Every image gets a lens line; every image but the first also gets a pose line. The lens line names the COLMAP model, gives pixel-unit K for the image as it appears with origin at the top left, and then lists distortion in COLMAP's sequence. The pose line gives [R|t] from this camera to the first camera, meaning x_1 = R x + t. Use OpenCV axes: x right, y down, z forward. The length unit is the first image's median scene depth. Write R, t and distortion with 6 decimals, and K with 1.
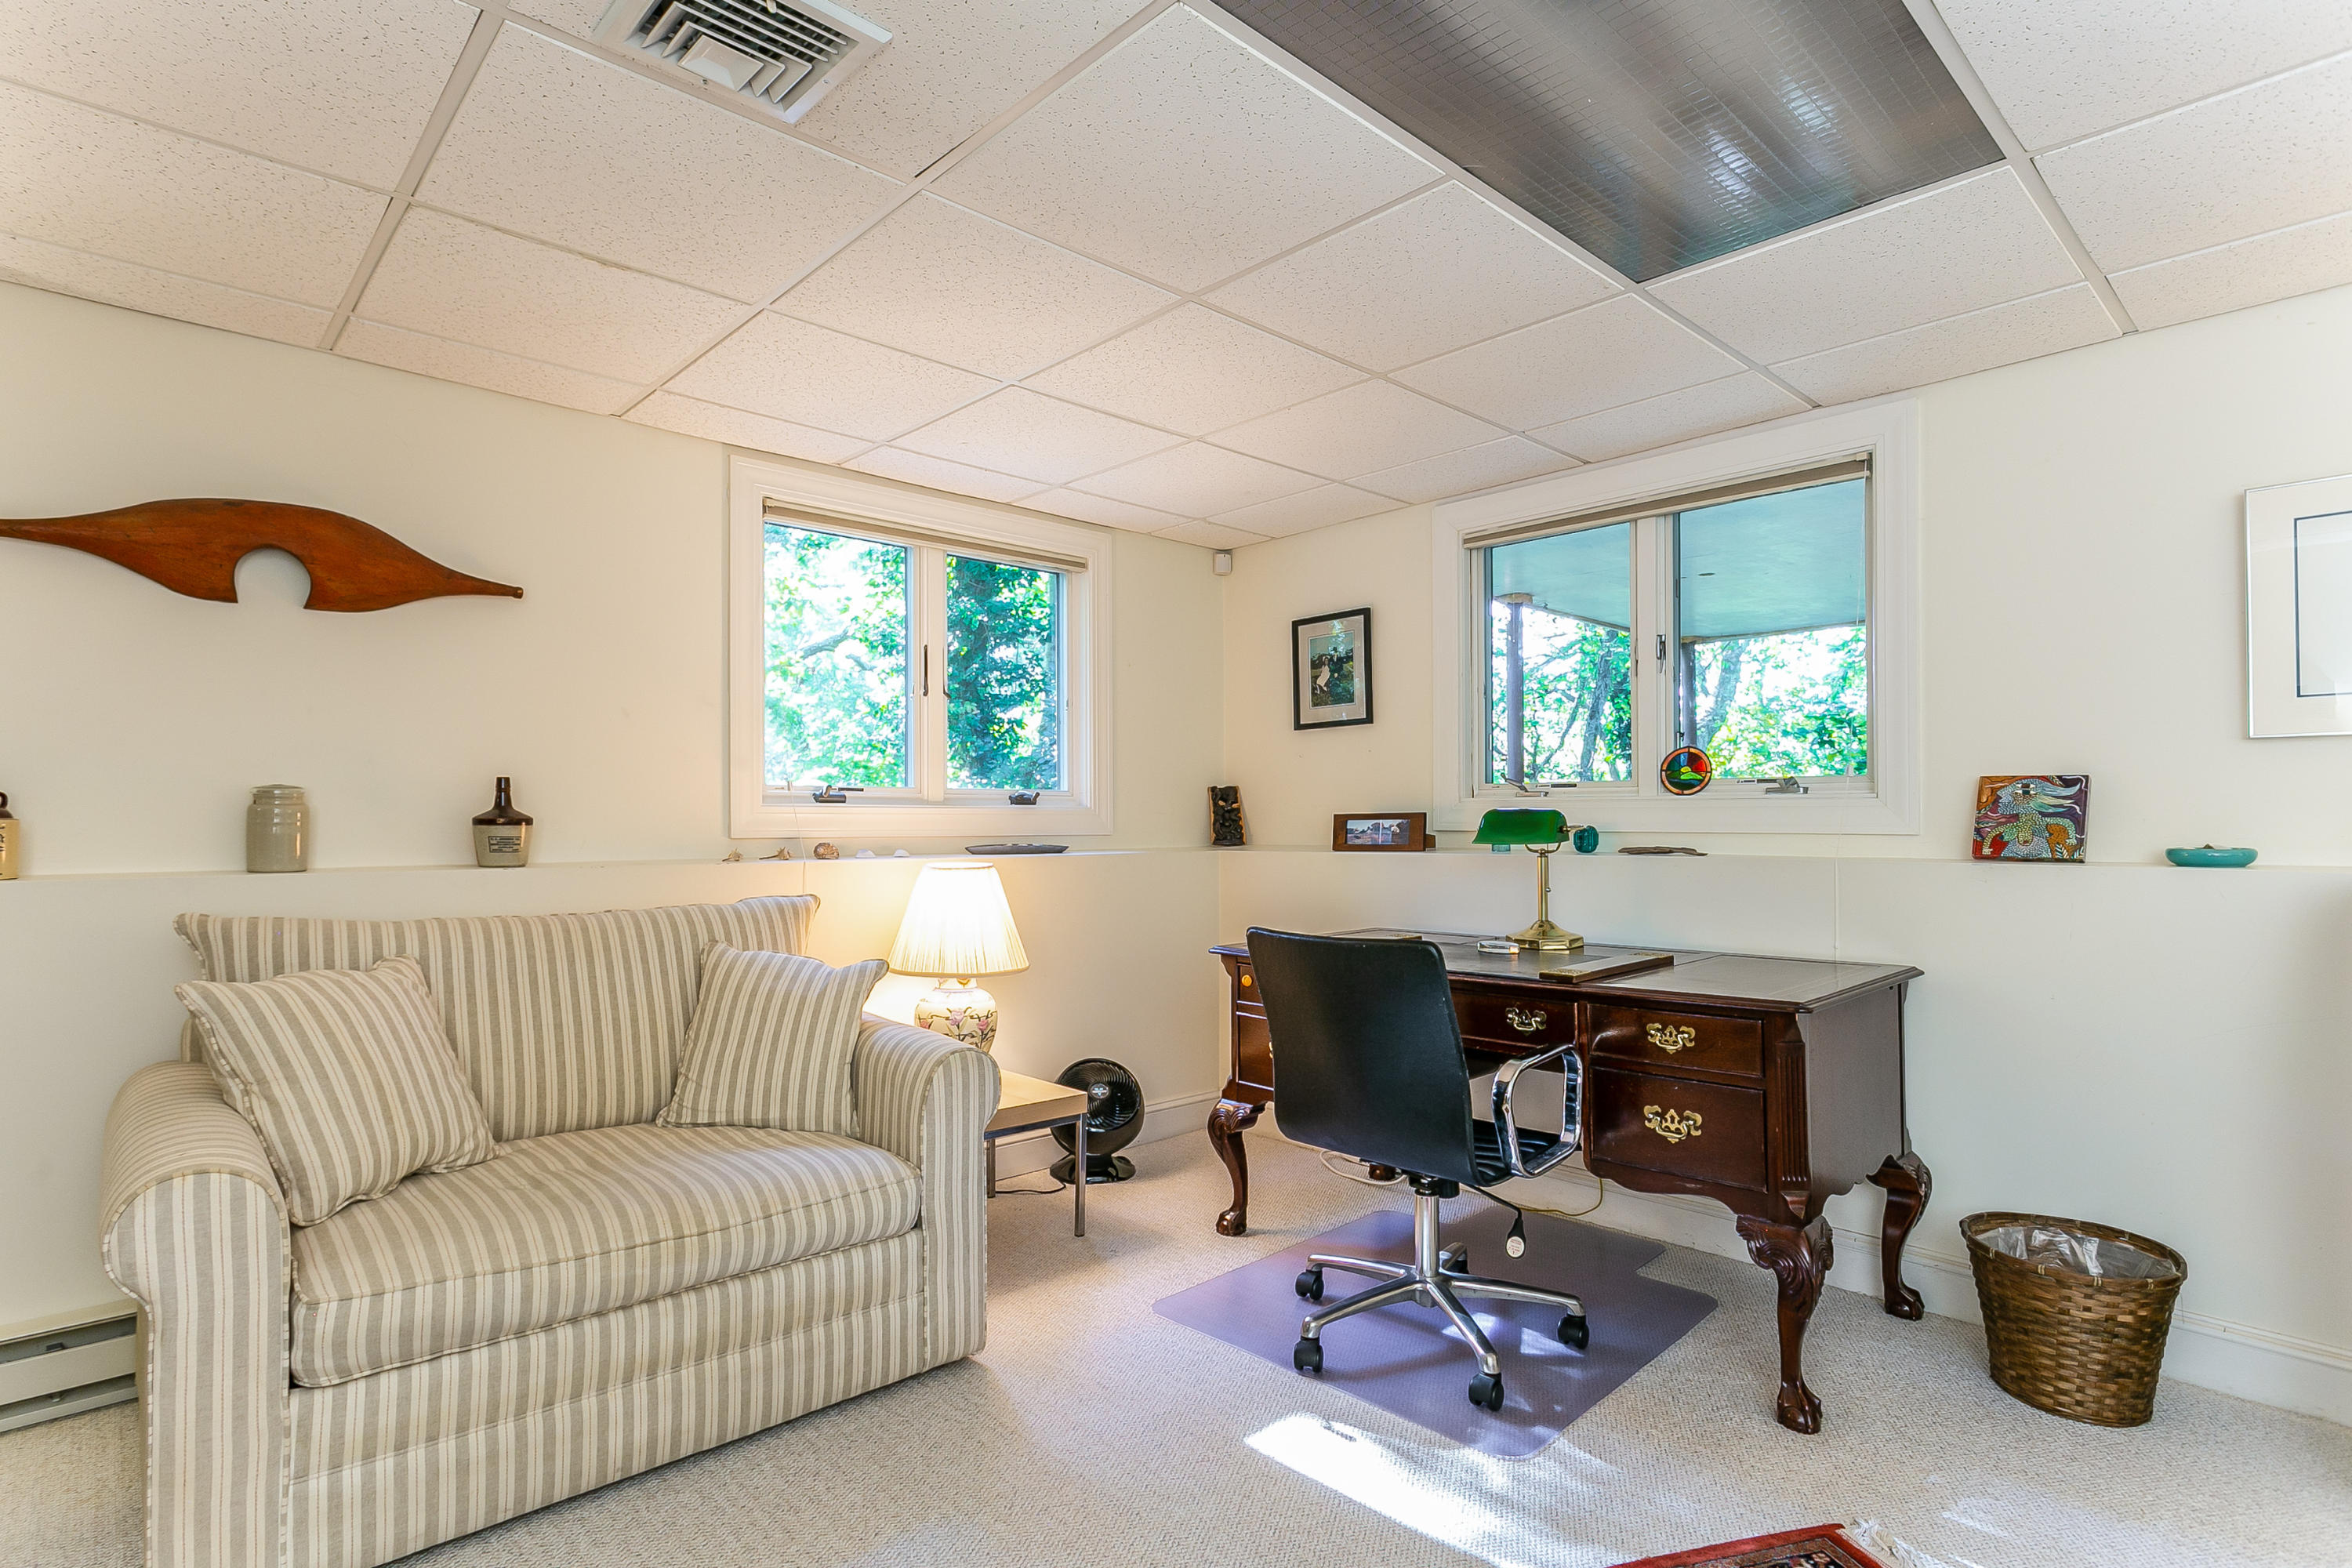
lens RADIAL K [[1141.3, 0, 1159.0], [0, 1141.3, 800.9], [0, 0, 1]] dist [-0.003812, -0.000261]
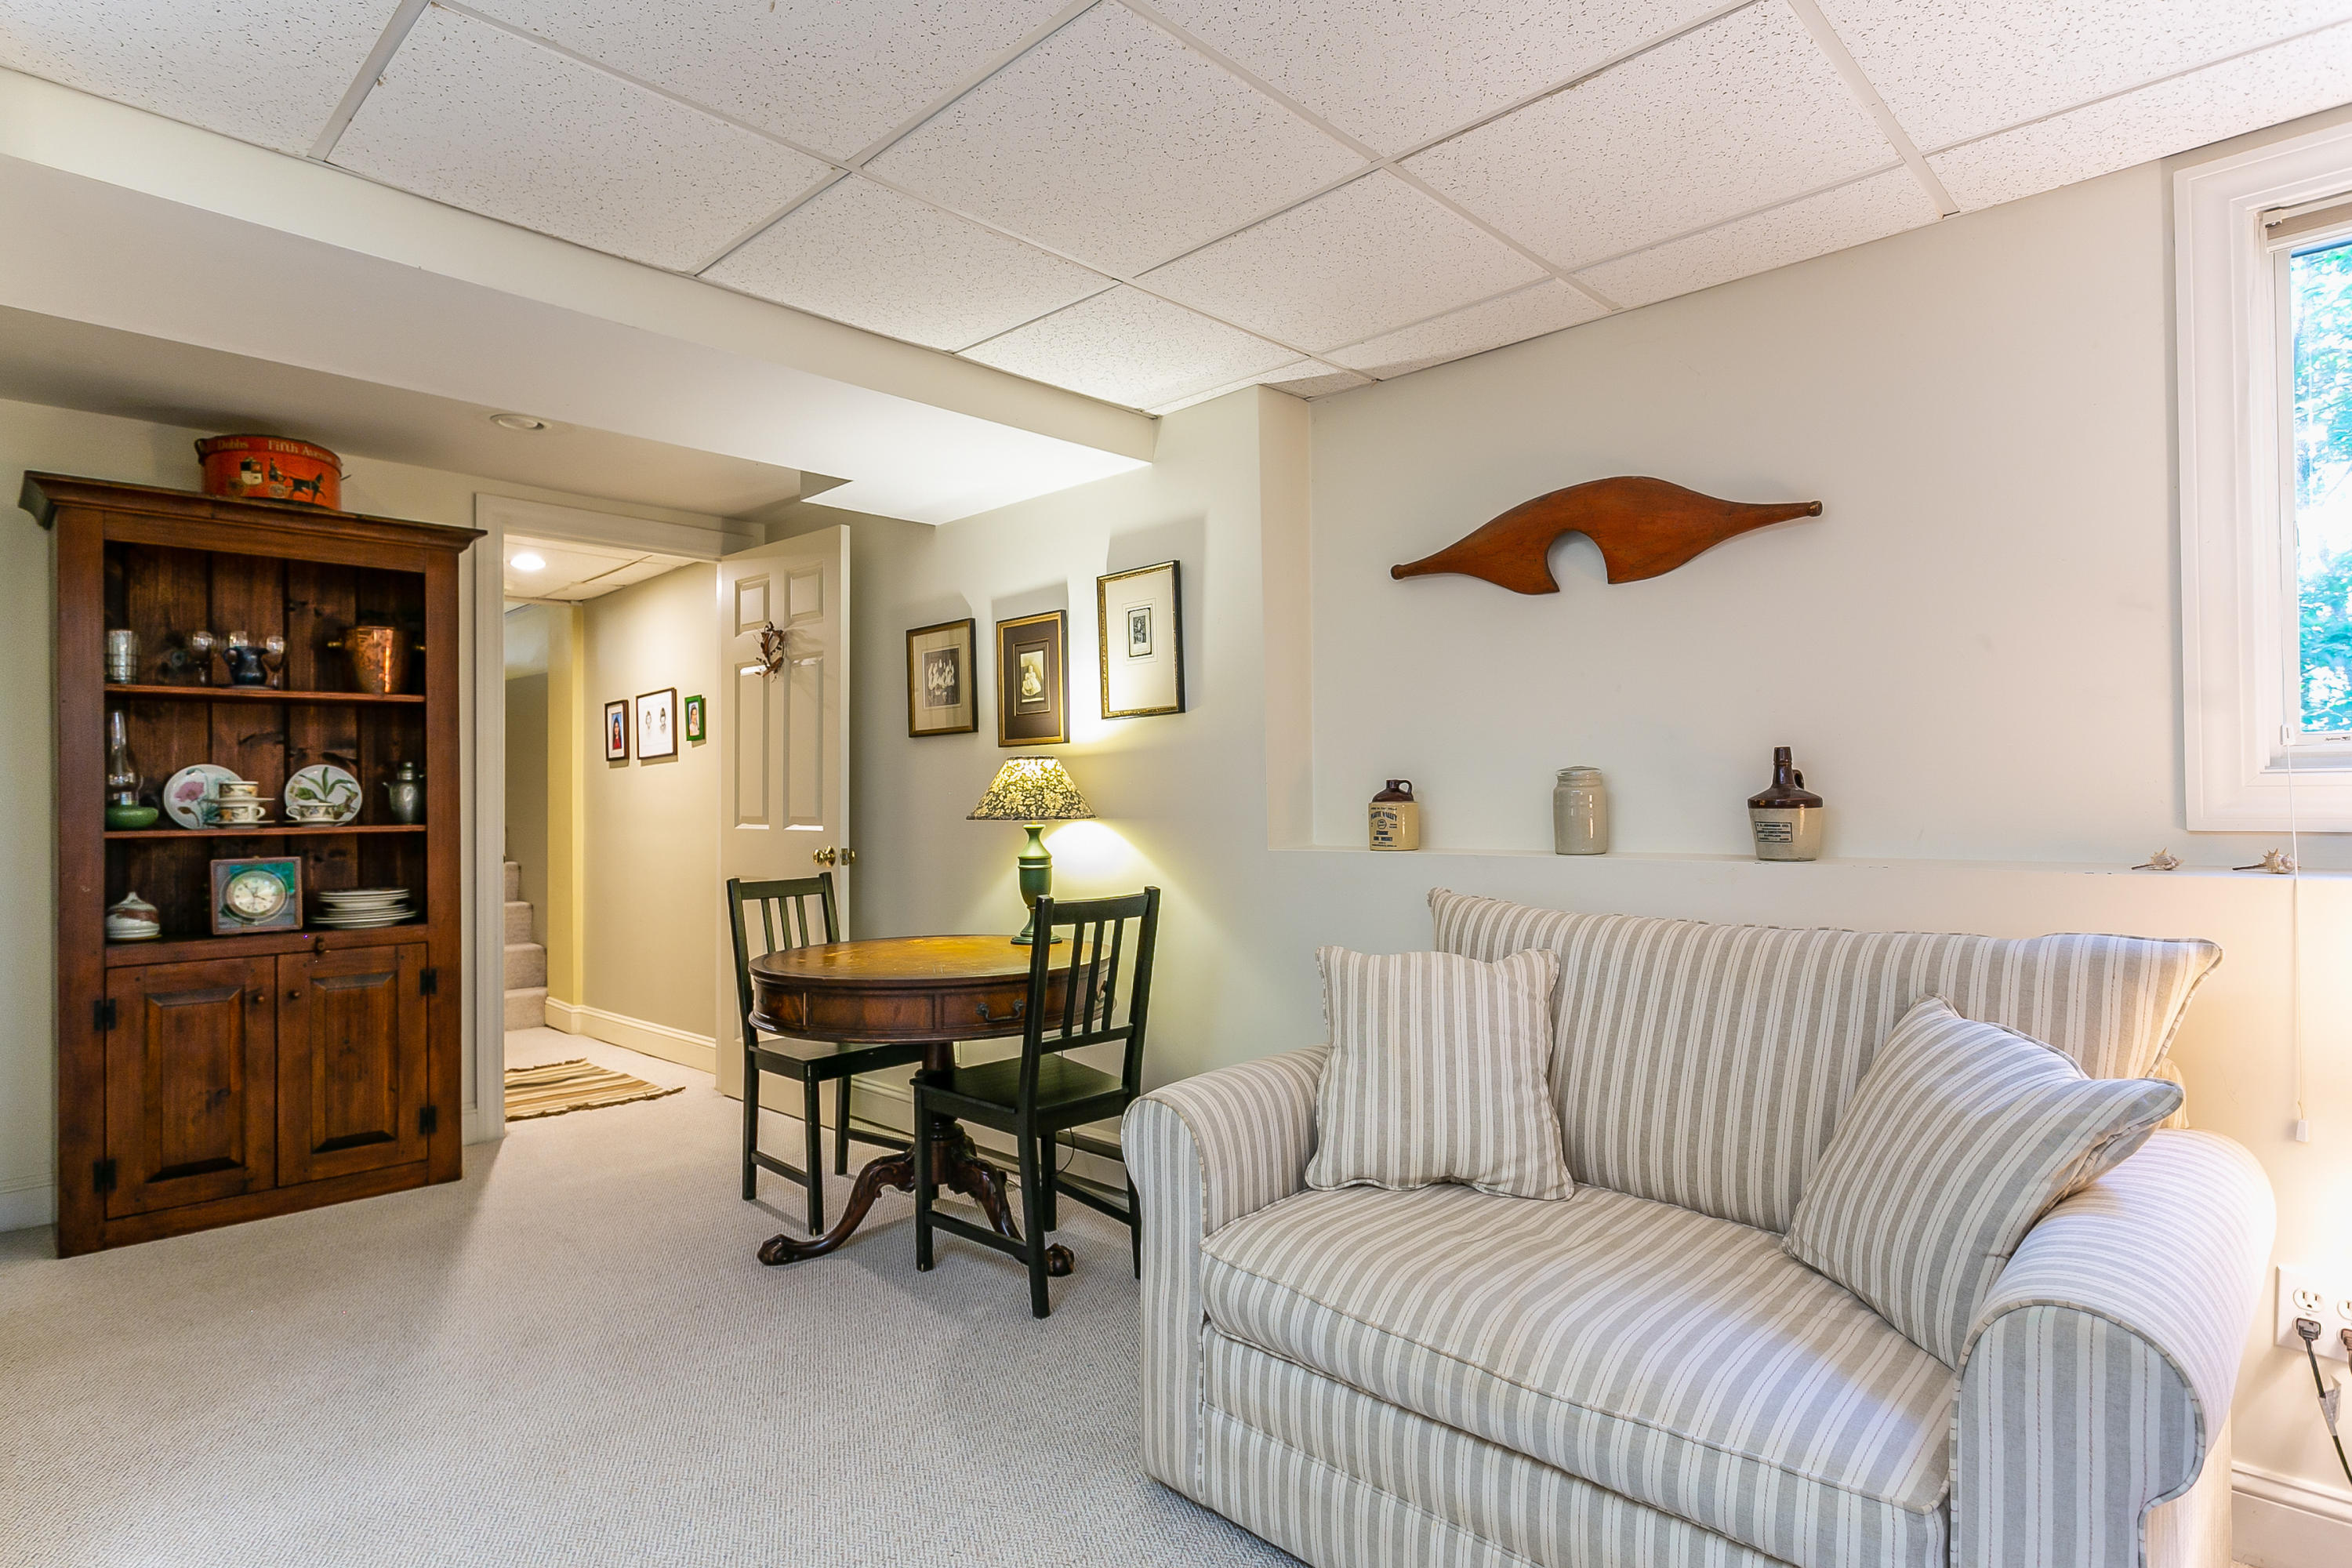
lens RADIAL K [[1193.5, 0, 1162.7], [0, 1193.5, 784.2], [0, 0, 1]] dist [-0.005870, -0.000173]
pose [[0.054652, -0.012030, -0.998433, 0.248930], [0.025178, 0.999626, -0.010666, 0.003210], [0.998188, -0.024556, 0.054935, 0.557058]]
